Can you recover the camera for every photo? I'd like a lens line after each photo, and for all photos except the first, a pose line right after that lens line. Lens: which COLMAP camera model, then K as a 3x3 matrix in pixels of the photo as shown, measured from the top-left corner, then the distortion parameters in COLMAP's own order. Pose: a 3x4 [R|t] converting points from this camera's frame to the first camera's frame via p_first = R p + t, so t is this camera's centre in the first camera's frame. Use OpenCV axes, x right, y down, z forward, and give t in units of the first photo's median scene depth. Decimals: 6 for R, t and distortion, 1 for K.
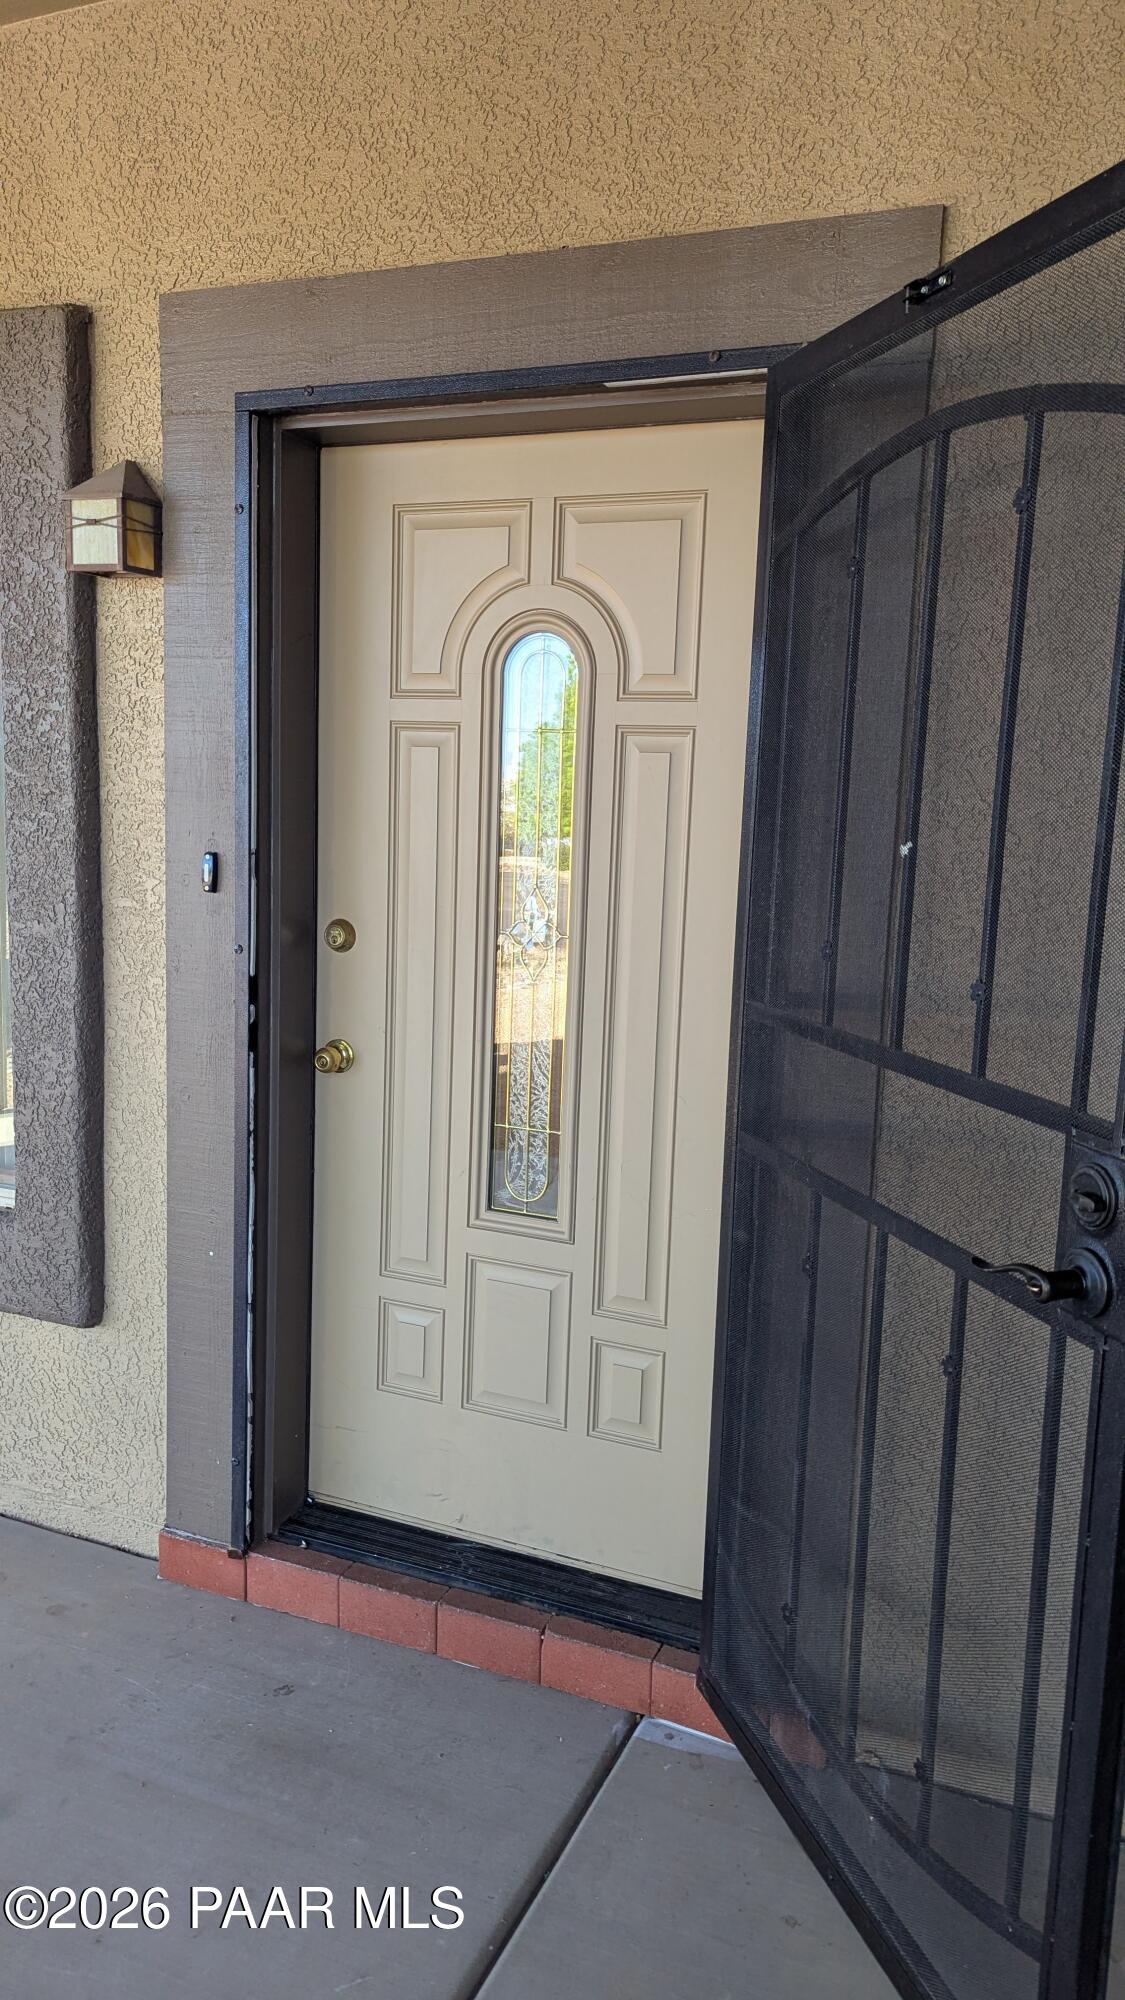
lens RADIAL K [[1428.4, 0, 562.5], [0, 1428.4, 1000.0], [0, 0, 1]] dist [0.064719, -0.067282]
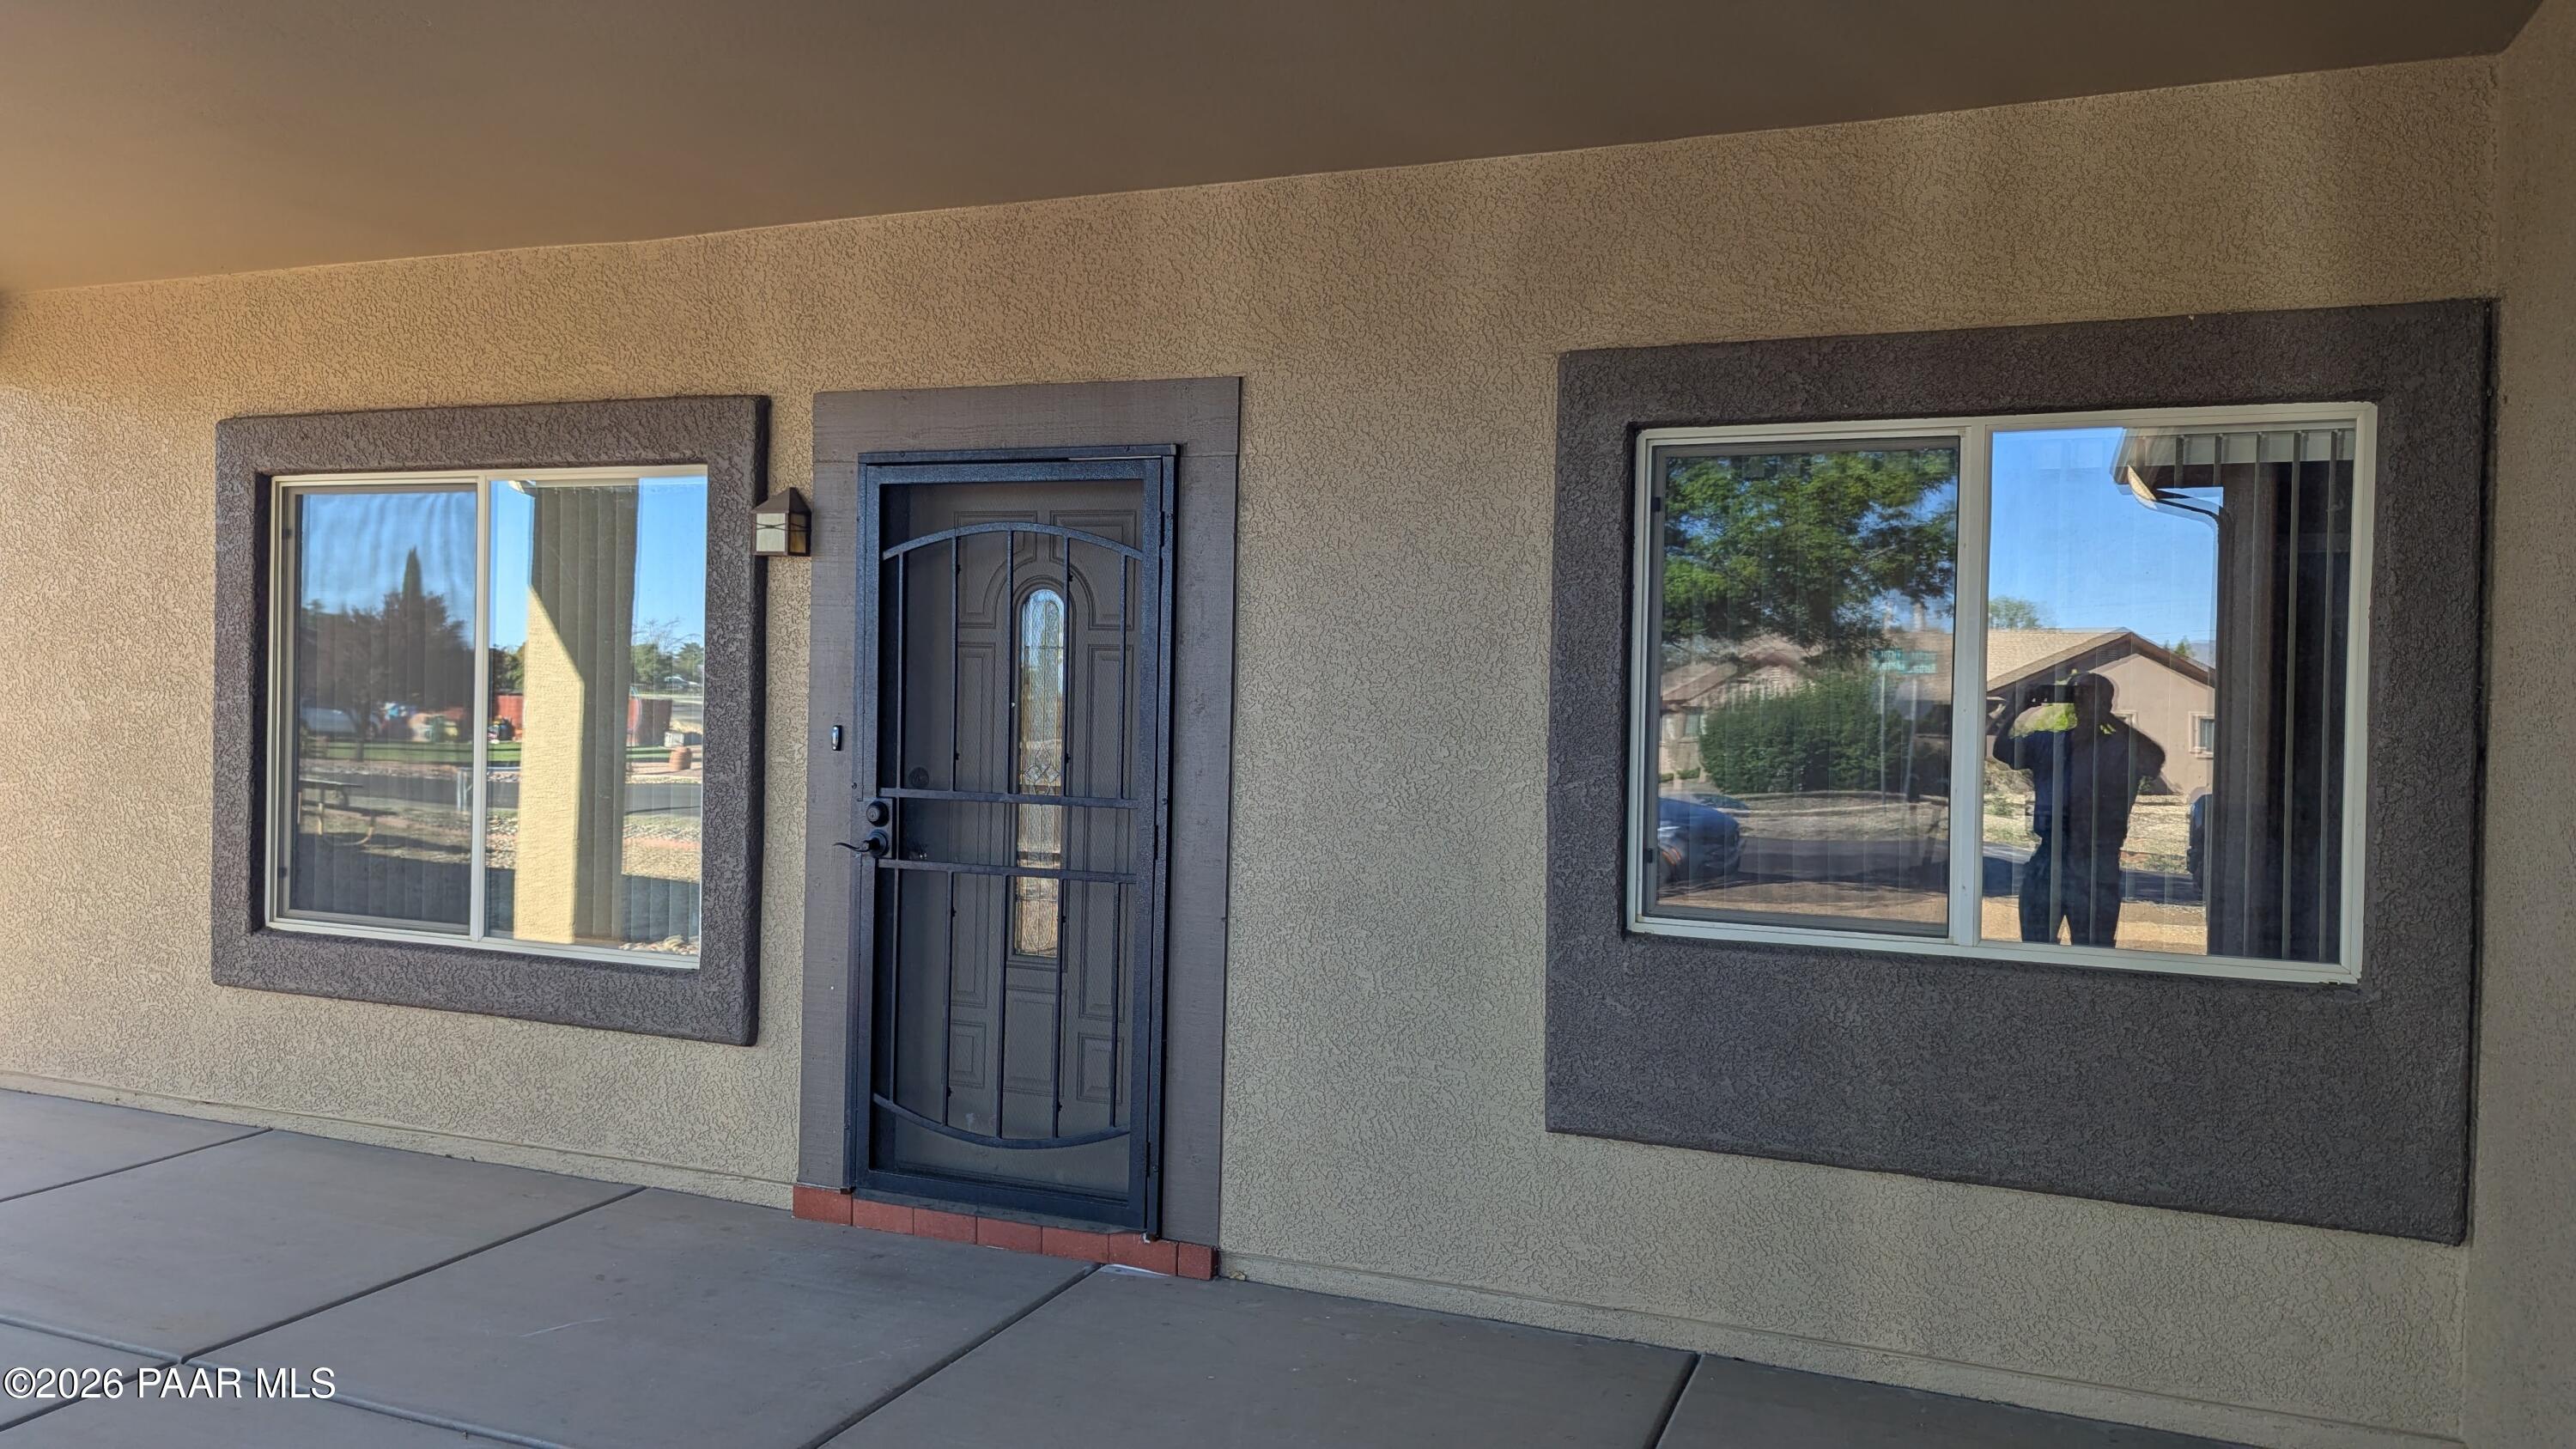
lens RADIAL K [[1840.0, 0, 1271.6], [0, 1840.0, 716.8], [0, 0, 1]] dist [0.064719, -0.067282]
pose [[0.999854, -0.012084, 0.012054, 0.209663], [0.013460, 0.992500, -0.121505, 0.141395], [-0.010495, 0.121650, 0.992518, -1.028835]]
